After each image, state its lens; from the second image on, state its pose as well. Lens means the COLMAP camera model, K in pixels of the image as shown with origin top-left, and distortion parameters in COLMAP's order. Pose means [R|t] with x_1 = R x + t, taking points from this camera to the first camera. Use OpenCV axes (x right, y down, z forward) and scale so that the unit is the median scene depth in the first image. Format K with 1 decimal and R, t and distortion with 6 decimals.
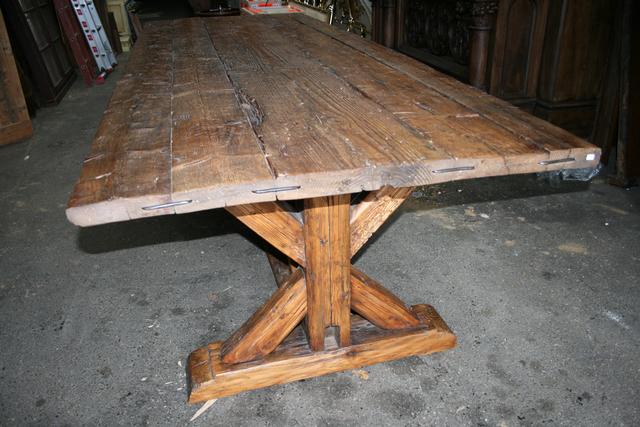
lens RADIAL K [[533.4, 0, 323.9], [0, 533.4, 218.6], [0, 0, 1]] dist [-0.088005, 0.007610]
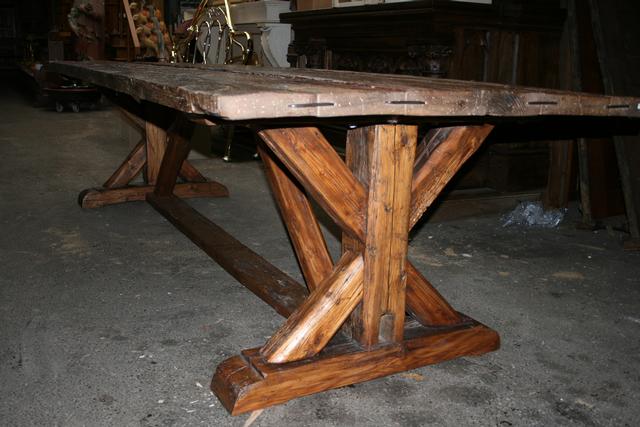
lens RADIAL K [[665.4, 0, 318.0], [0, 665.4, 210.0], [0, 0, 1]] dist [-0.049552, 0.000000]
pose [[0.971301, -0.001716, 0.237848, -0.367421], [0.059728, 0.969693, -0.236914, 0.289929], [-0.230232, 0.244321, 0.941966, -0.085764]]
